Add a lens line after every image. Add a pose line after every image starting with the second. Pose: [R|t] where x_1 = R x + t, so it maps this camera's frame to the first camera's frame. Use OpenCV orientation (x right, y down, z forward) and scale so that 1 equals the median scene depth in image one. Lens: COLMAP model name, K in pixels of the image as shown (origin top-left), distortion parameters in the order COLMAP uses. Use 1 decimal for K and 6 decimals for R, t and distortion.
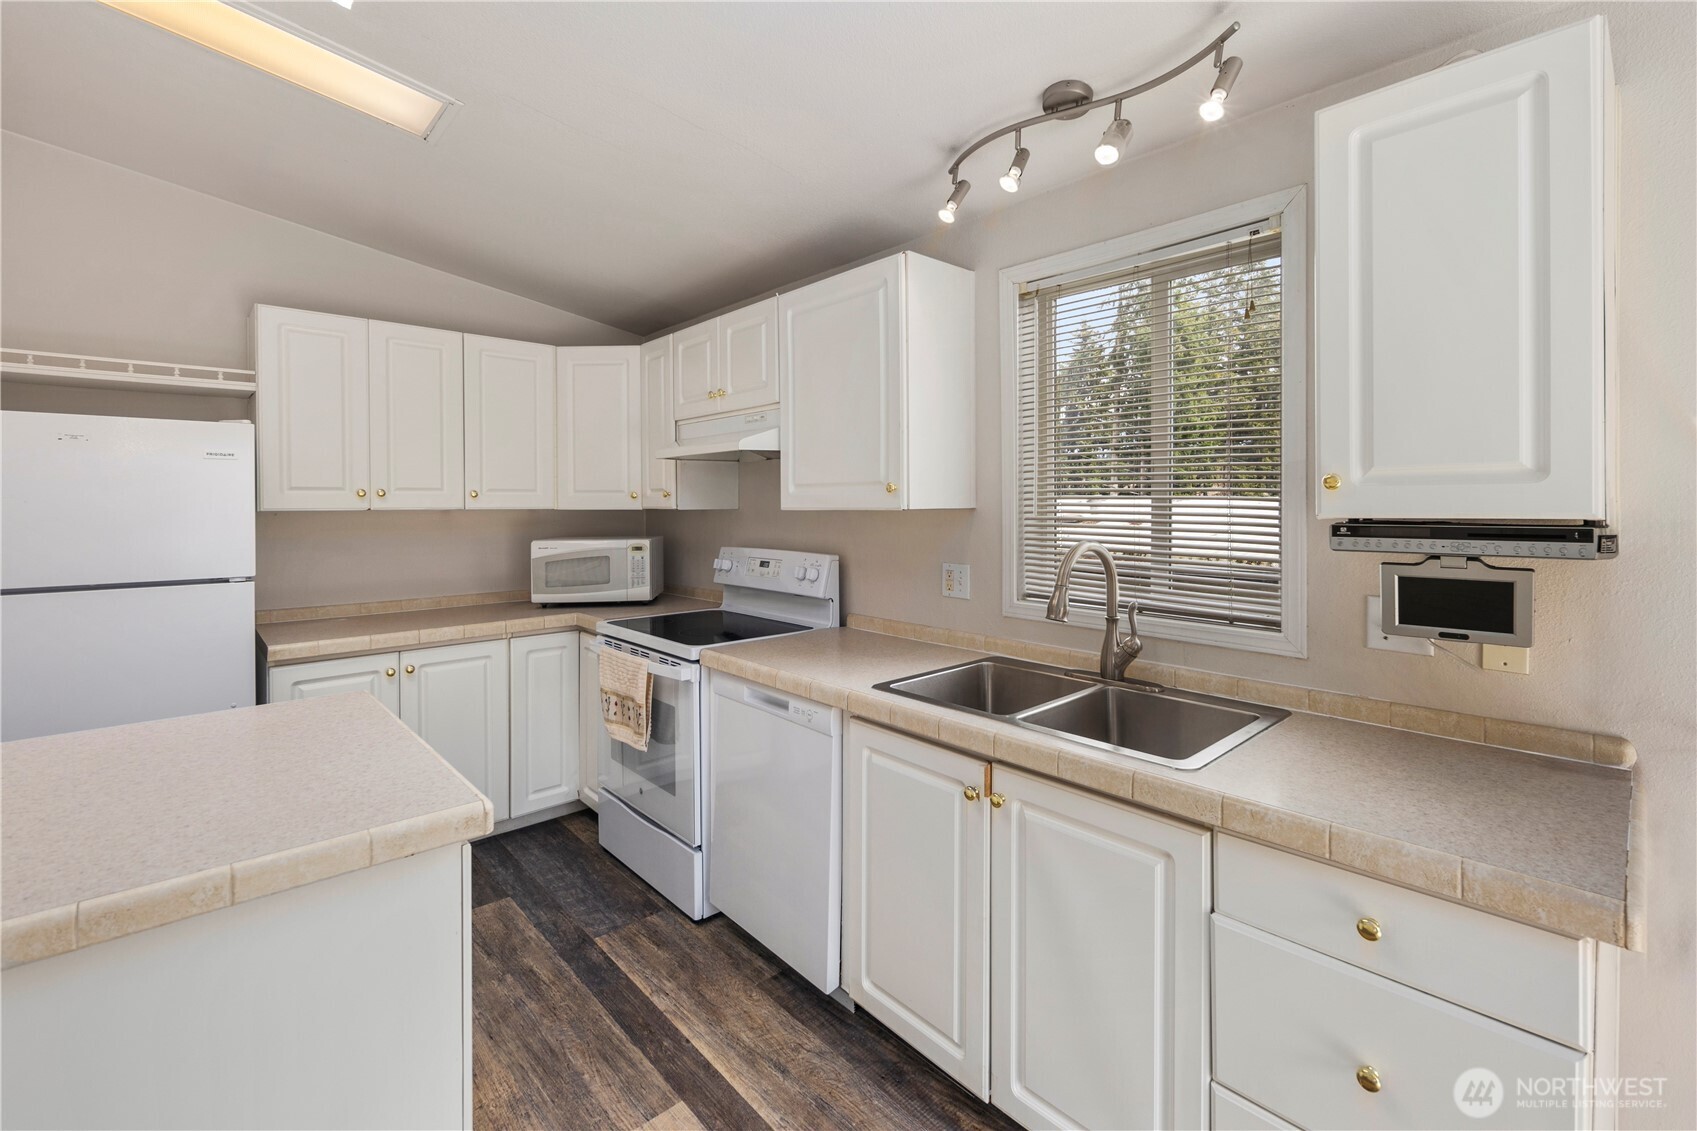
lens RADIAL K [[738.3, 0, 859.8], [0, 738.3, 507.0], [0, 0, 1]] dist [0.004689, -0.000875]
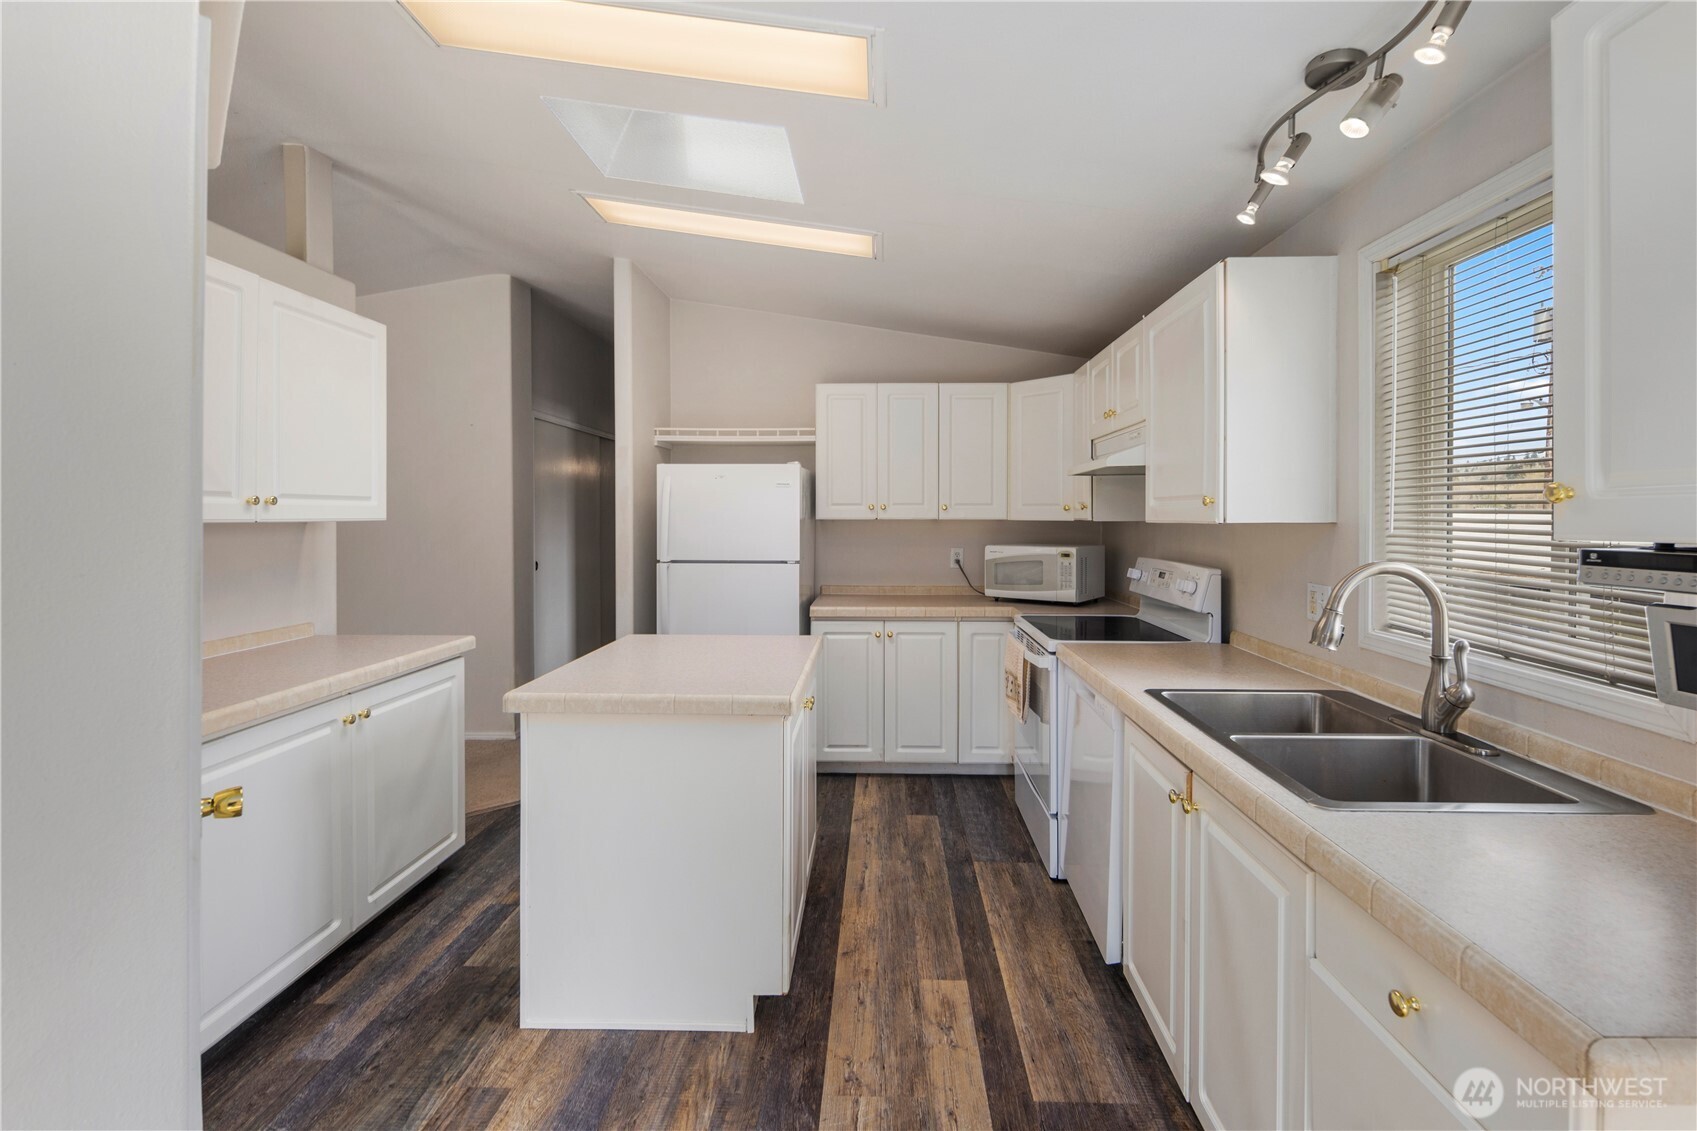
lens RADIAL K [[738.3, 0, 852.0], [0, 738.3, 516.1], [0, 0, 1]] dist [0.004689, -0.000875]
pose [[0.710018, 0.004297, -0.704171, 0.381411], [-0.005202, 0.999986, 0.000857, -0.003940], [0.704165, 0.003054, 0.710030, -0.040472]]
